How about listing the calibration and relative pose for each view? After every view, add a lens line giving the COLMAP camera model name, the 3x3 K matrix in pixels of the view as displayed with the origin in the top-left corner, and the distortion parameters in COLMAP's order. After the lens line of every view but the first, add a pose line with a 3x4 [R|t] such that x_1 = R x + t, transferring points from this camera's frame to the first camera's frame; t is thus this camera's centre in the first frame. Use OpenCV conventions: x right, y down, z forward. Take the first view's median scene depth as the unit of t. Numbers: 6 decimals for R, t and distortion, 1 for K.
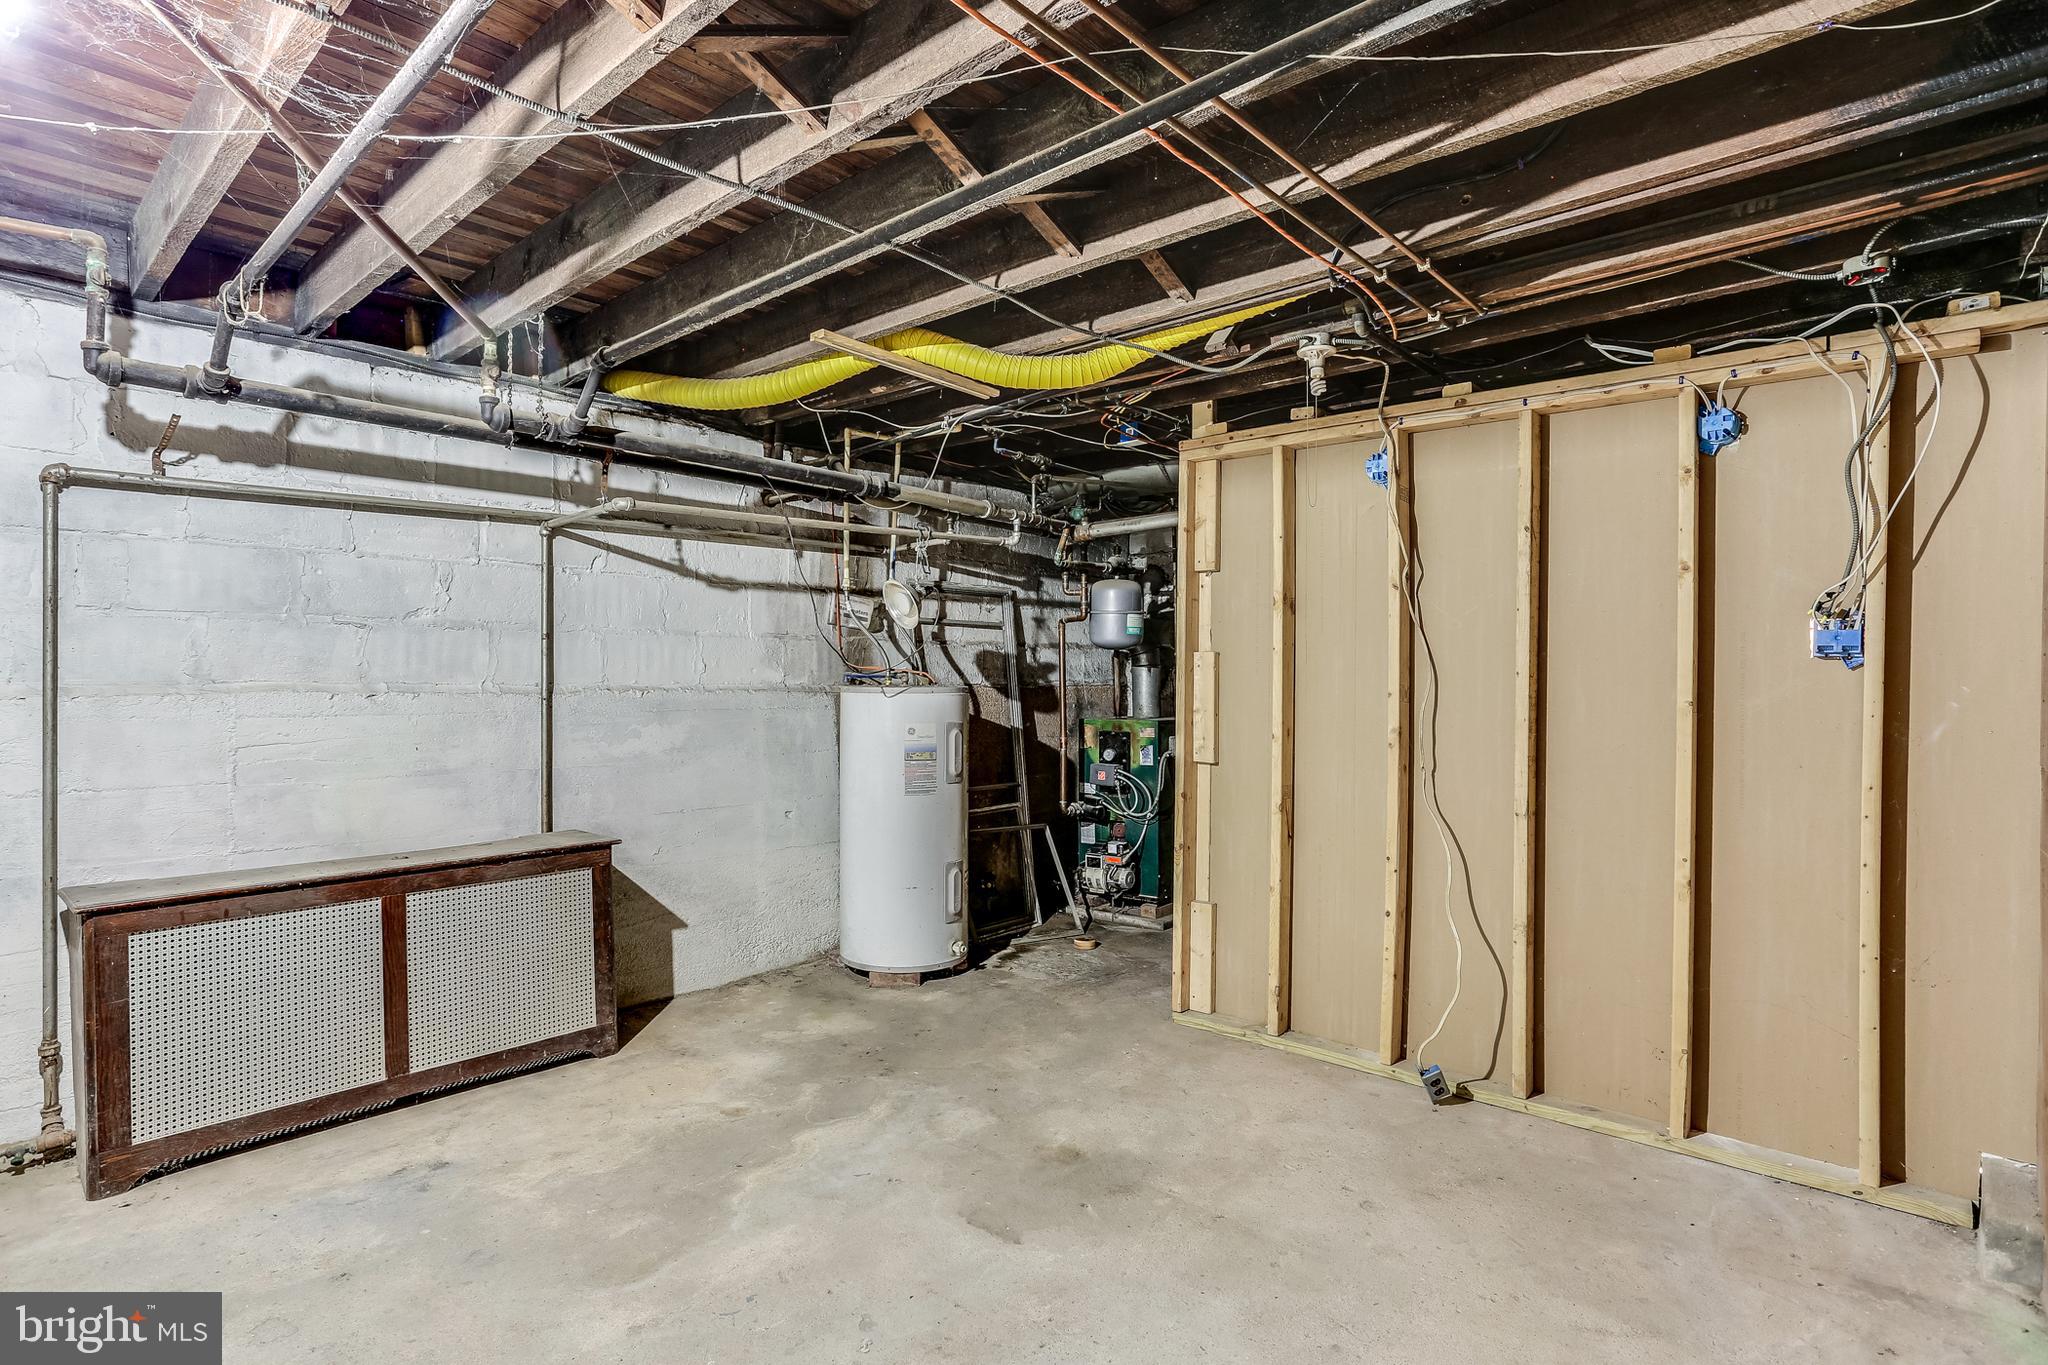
lens RADIAL K [[991.2, 0, 973.6], [0, 991.2, 677.0], [0, 0, 1]] dist [-0.012607, 0.002221]
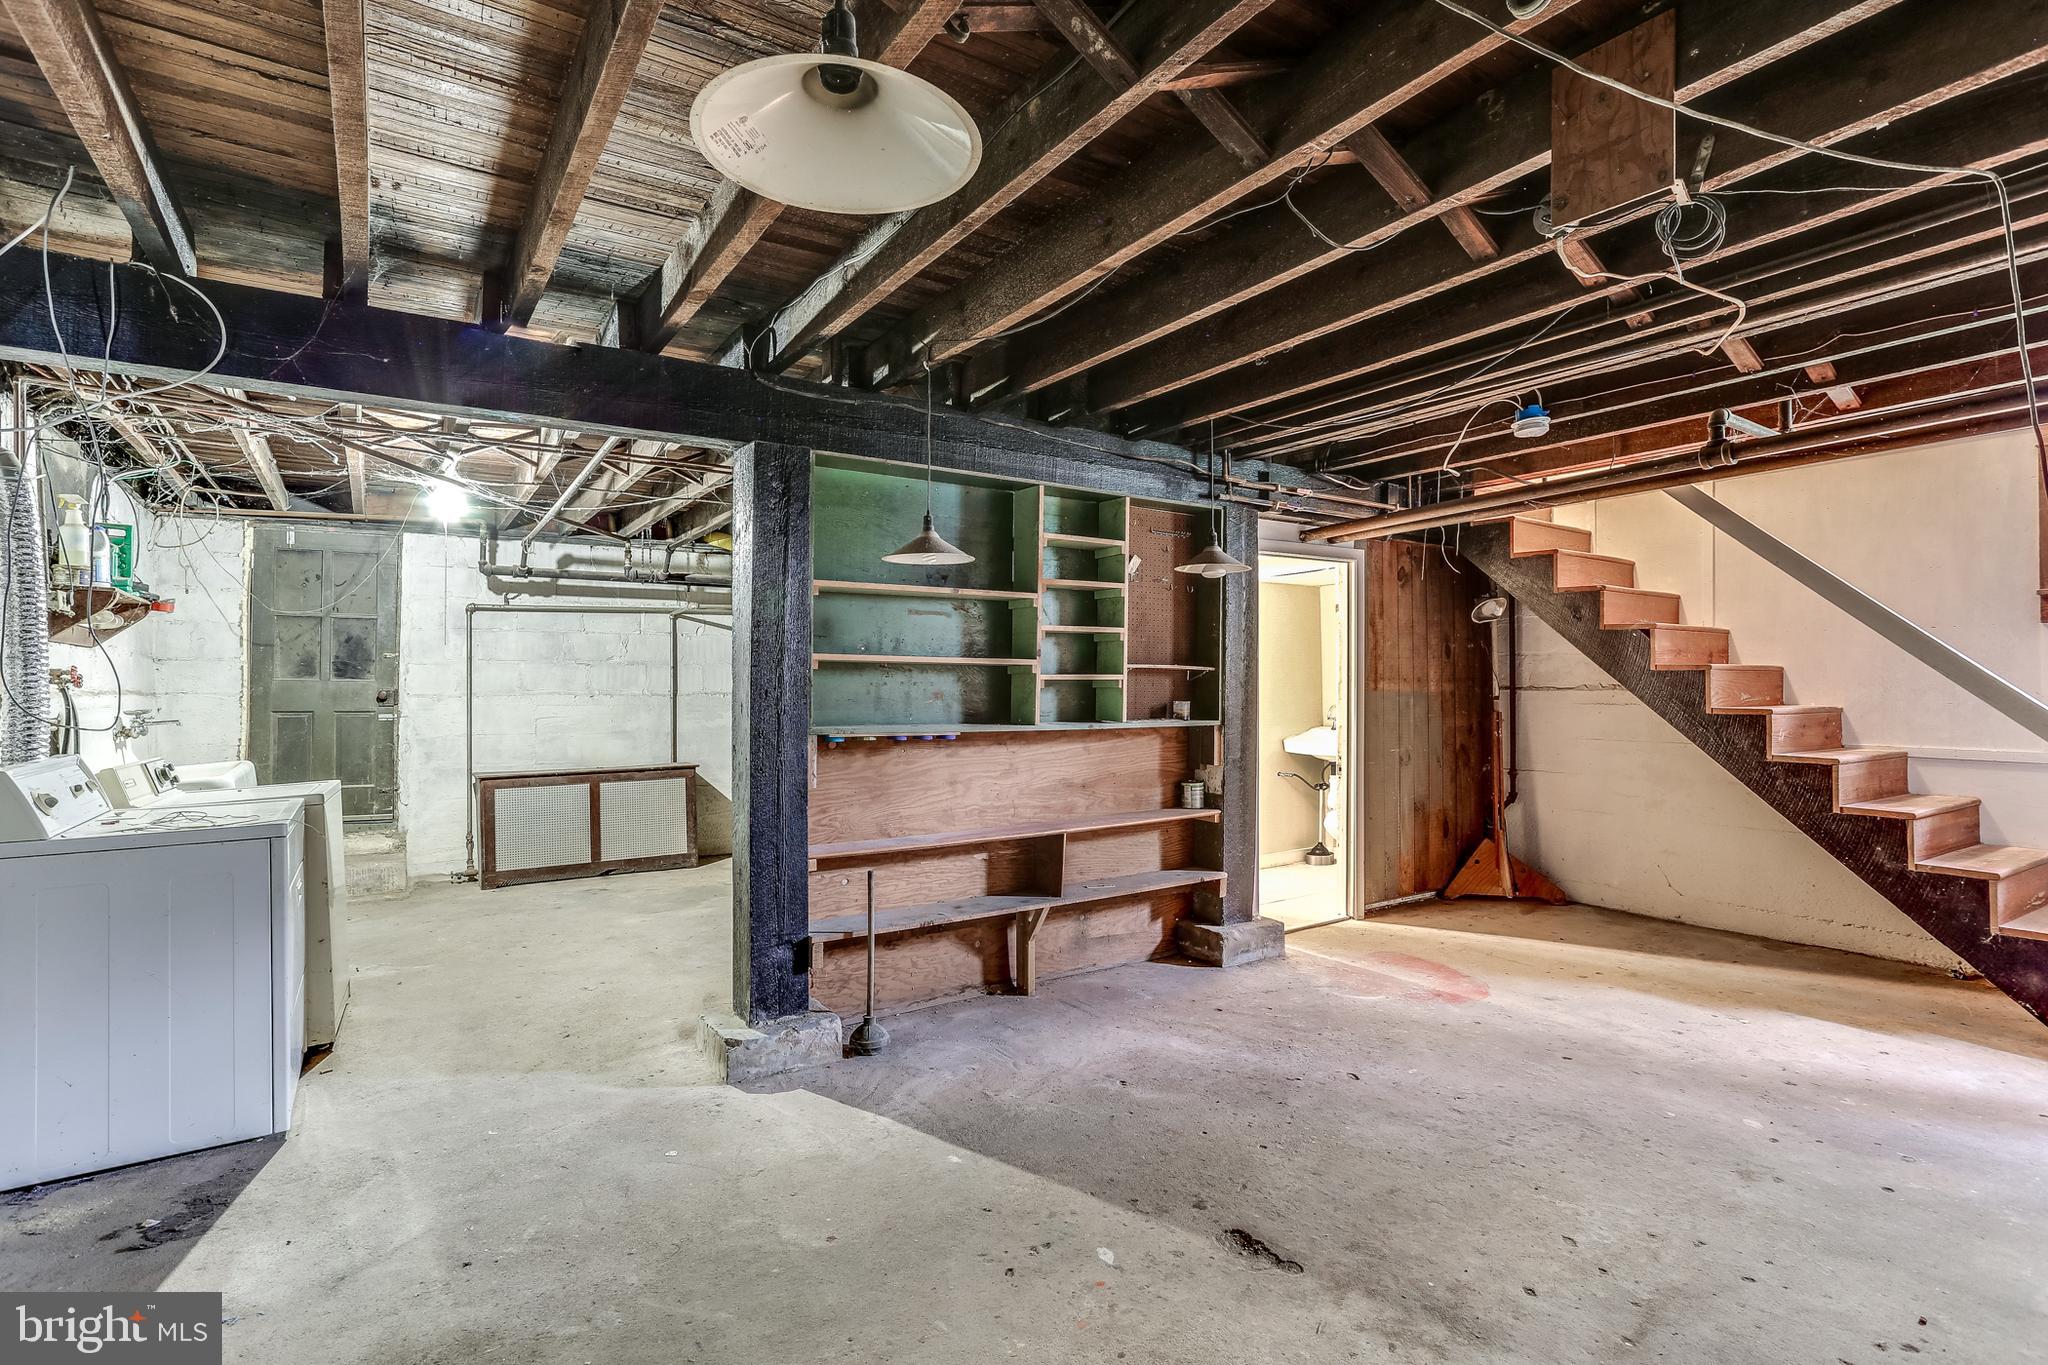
lens RADIAL K [[991.2, 0, 1022.2], [0, 991.2, 684.3], [0, 0, 1]] dist [-0.012607, 0.002221]
pose [[0.969806, -0.010023, -0.243672, 0.922719], [0.008326, 0.999933, -0.007992, 0.018855], [0.243736, 0.005722, 0.969825, -0.973915]]
